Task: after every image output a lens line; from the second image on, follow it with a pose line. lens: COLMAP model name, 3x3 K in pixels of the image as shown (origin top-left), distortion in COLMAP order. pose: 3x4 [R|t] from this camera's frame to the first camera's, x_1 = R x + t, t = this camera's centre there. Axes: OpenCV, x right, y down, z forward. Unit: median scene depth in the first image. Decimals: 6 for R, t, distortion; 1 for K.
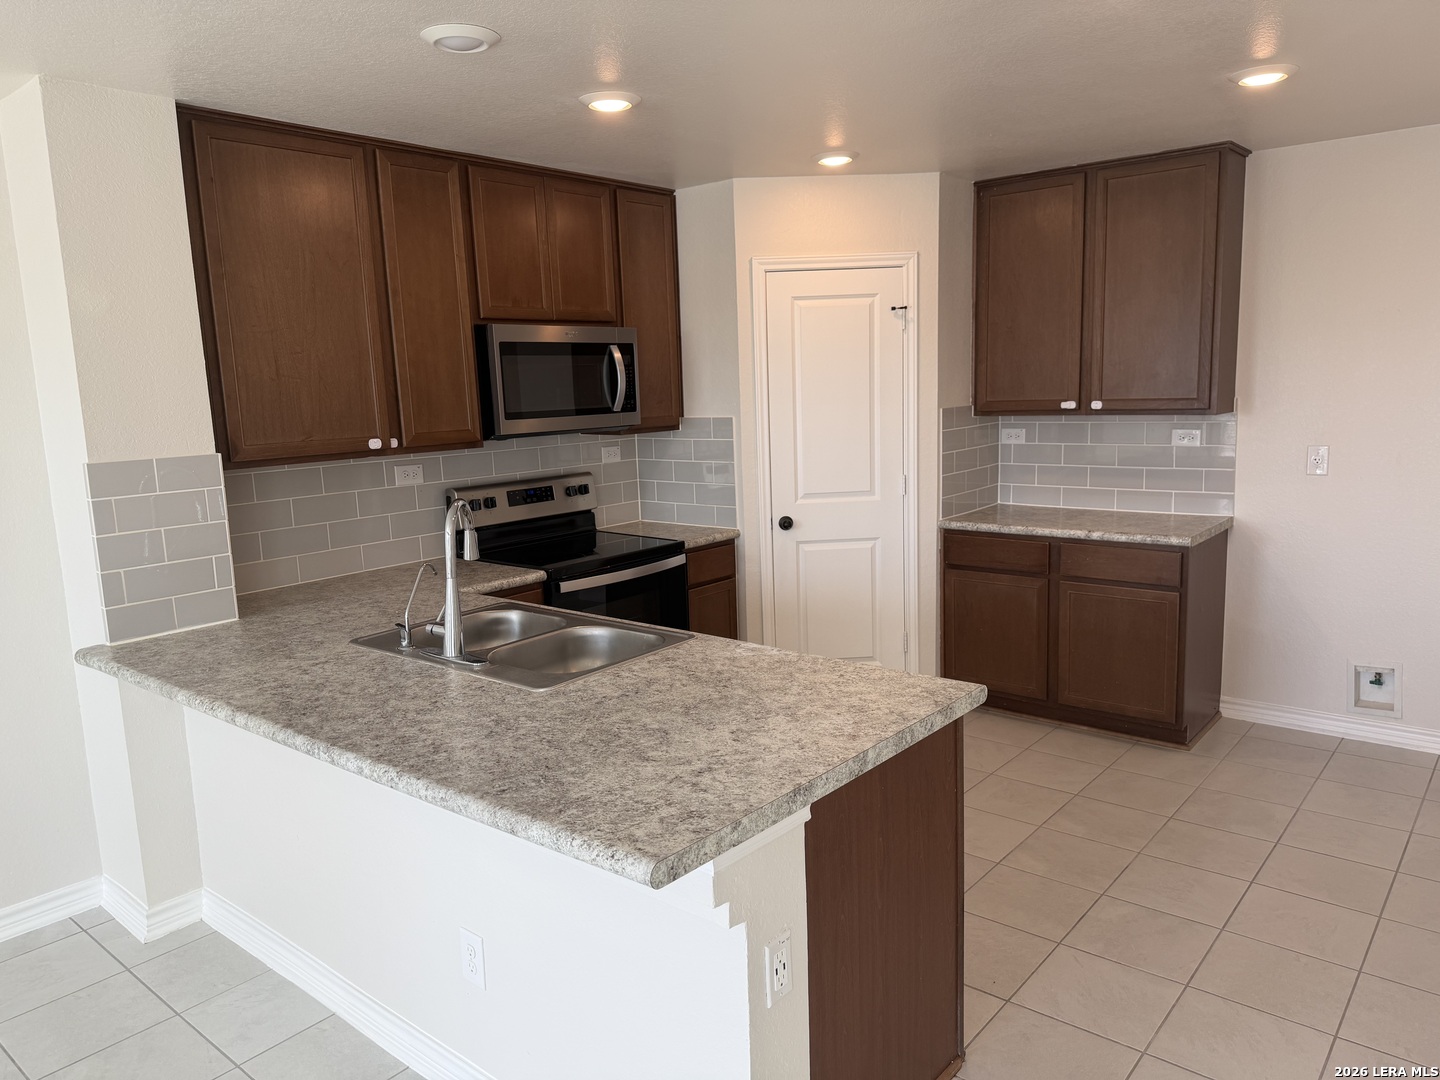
lens RADIAL K [[1007.6, 0, 701.9], [0, 1007.6, 539.8], [0, 0, 1]] dist [0.060272, -0.082677]
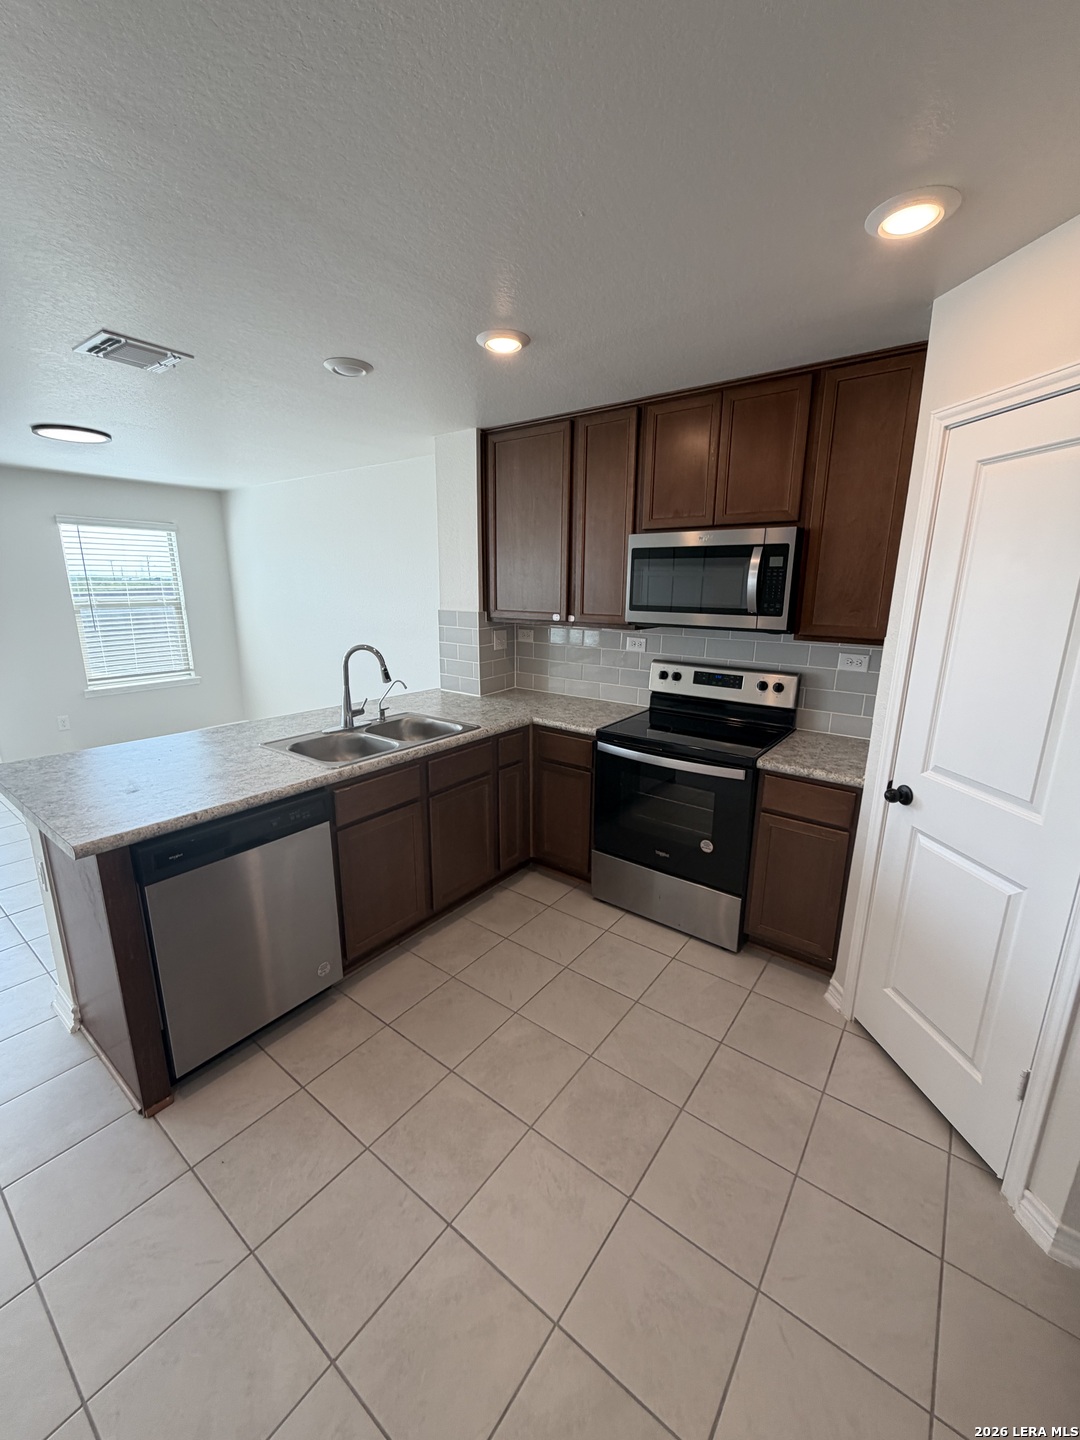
lens RADIAL K [[573.3, 0, 543.4], [0, 573.3, 715.5], [0, 0, 1]] dist [0.001053, -0.001269]
pose [[0.066233, 0.262301, -0.962710, 0.548793], [-0.167647, 0.954039, 0.248405, -0.158681], [0.983620, 0.144943, 0.107163, 0.858969]]
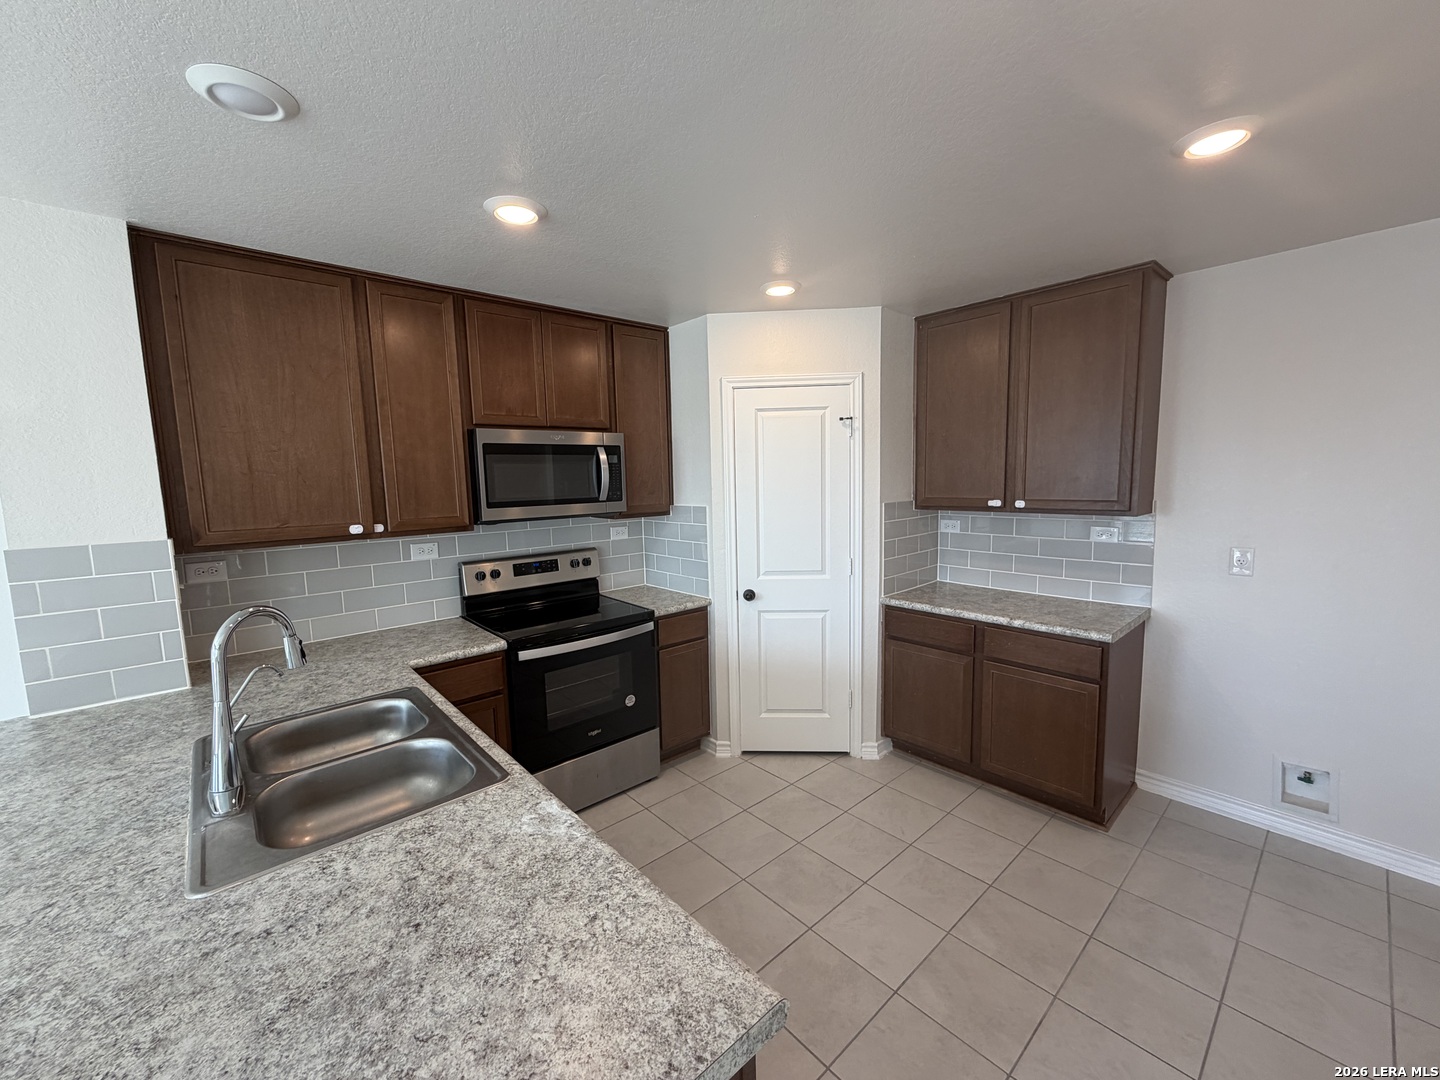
lens RADIAL K [[573.3, 0, 711.1], [0, 573.3, 539.7], [0, 0, 1]] dist [0.001053, -0.001269]
pose [[0.990038, 0.028015, -0.137985, 0.163293], [-0.033911, 0.998601, -0.040566, -0.066121], [0.136655, 0.044841, 0.989603, 0.384488]]
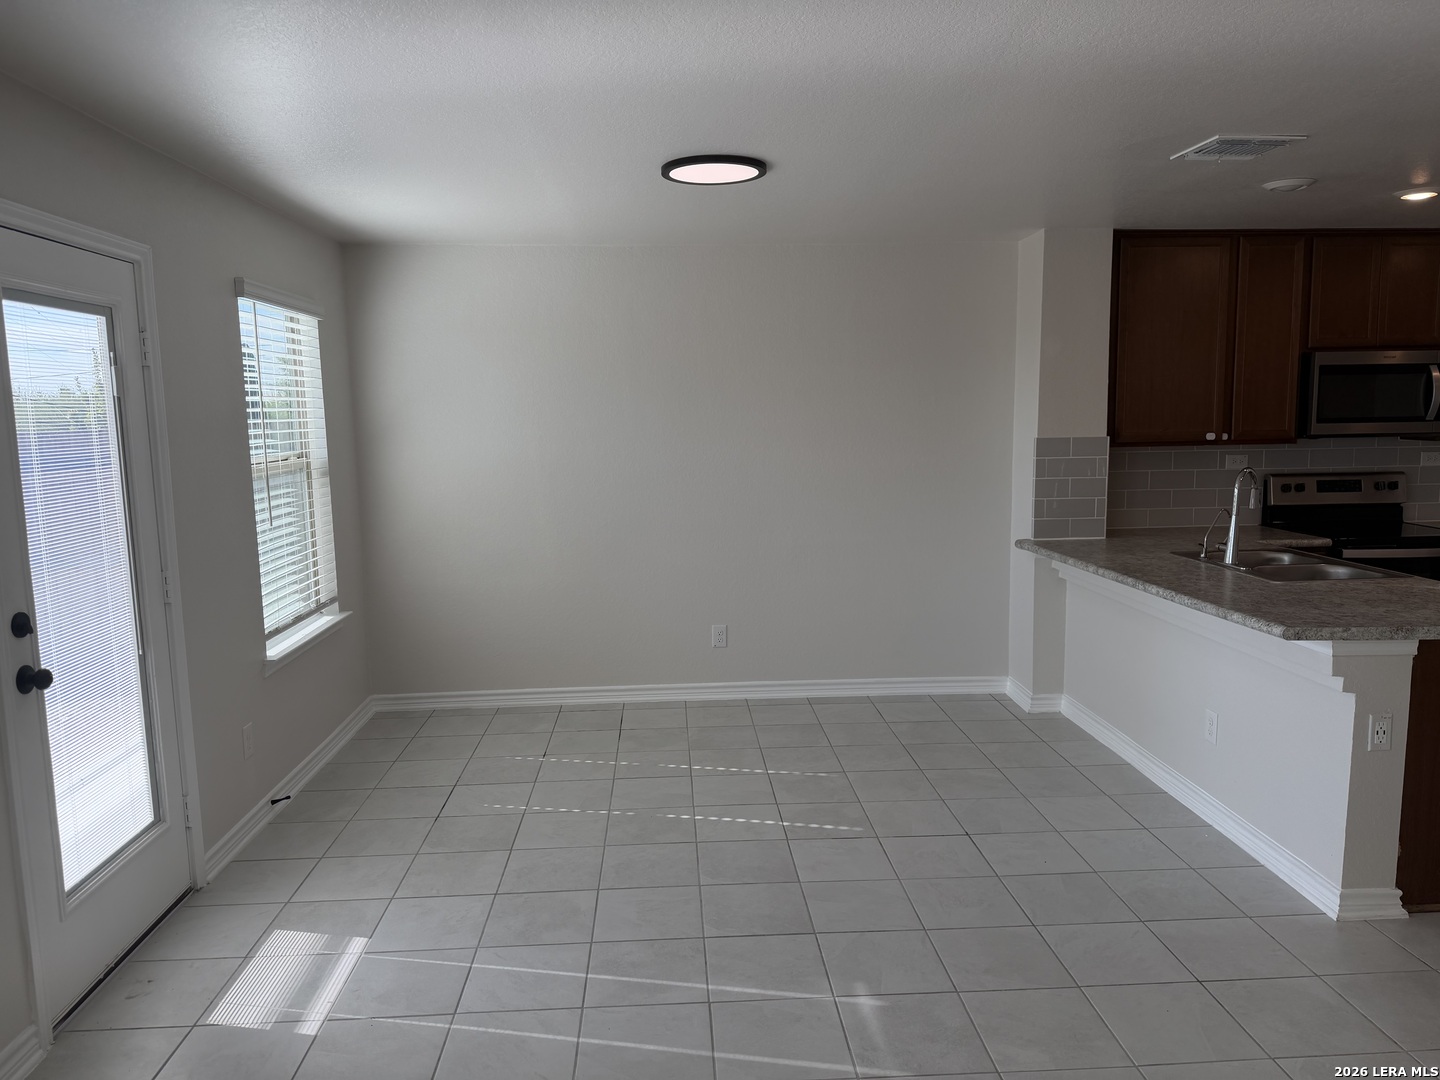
lens RADIAL K [[1007.6, 0, 731.4], [0, 1007.6, 538.2], [0, 0, 1]] dist [0.060272, -0.082677]
pose [[0.701500, 0.115178, -0.703301, 0.231764], [-0.124109, 0.991518, 0.038587, 0.076854], [0.701780, 0.060217, 0.709844, -0.497471]]
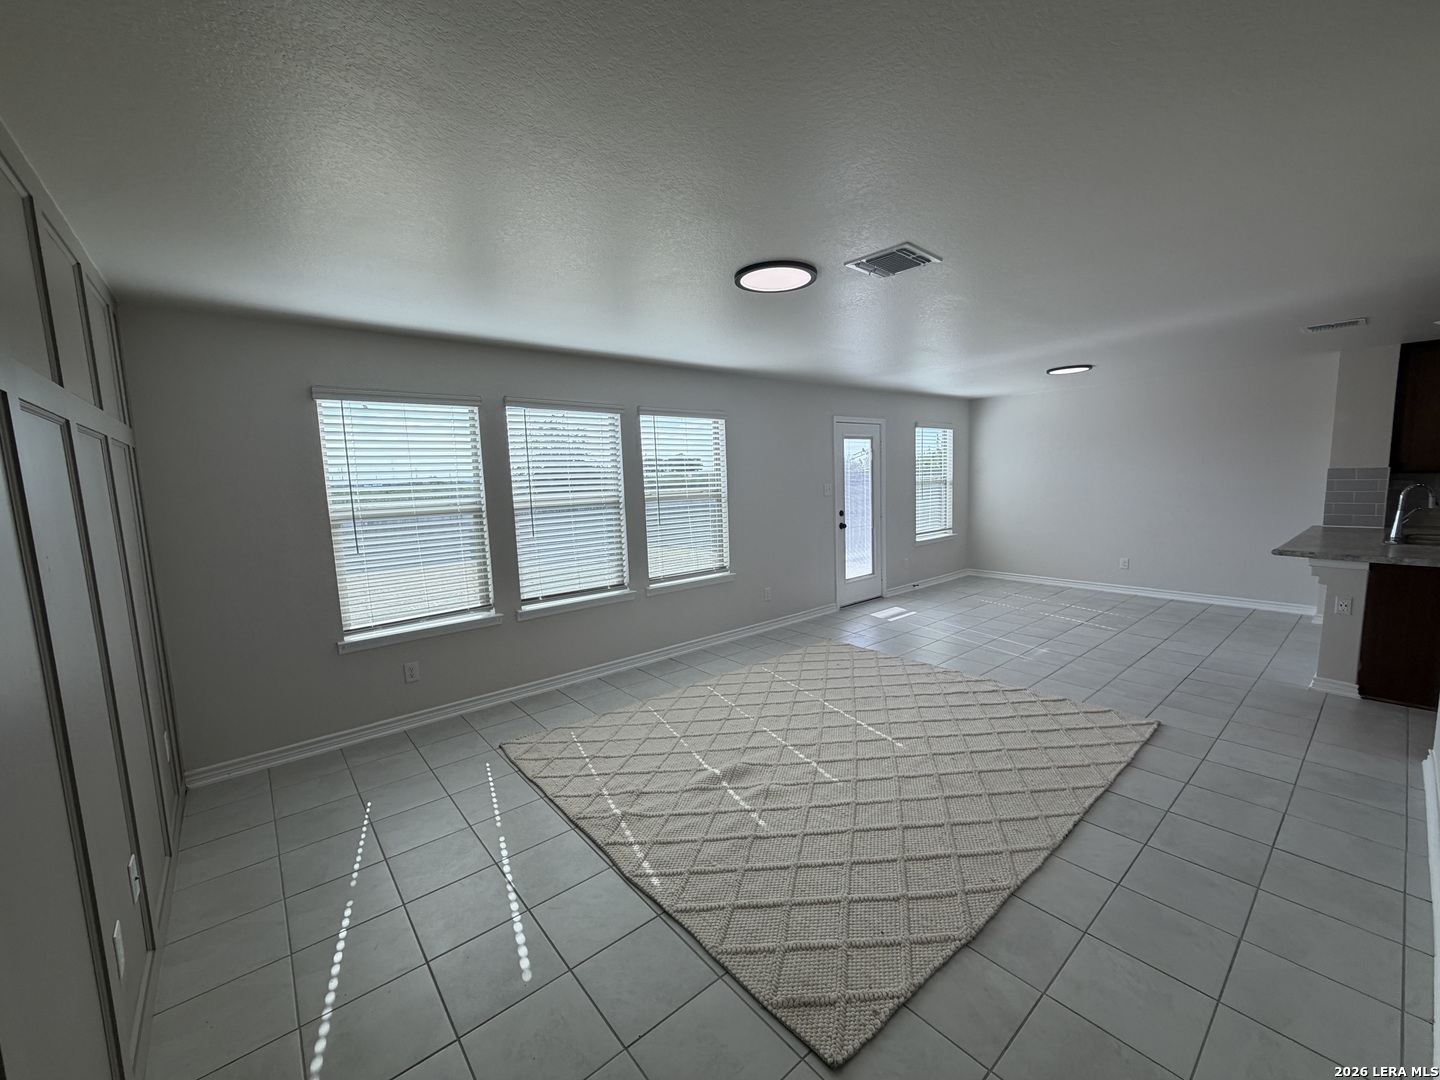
lens RADIAL K [[573.3, 0, 714.7], [0, 573.3, 538.2], [0, 0, 1]] dist [0.001053, -0.001269]
pose [[-0.154015, 0.151196, -0.976432, 1.132260], [-0.118714, 0.978233, 0.170200, 0.048308], [0.980911, 0.142130, -0.132713, -0.477486]]
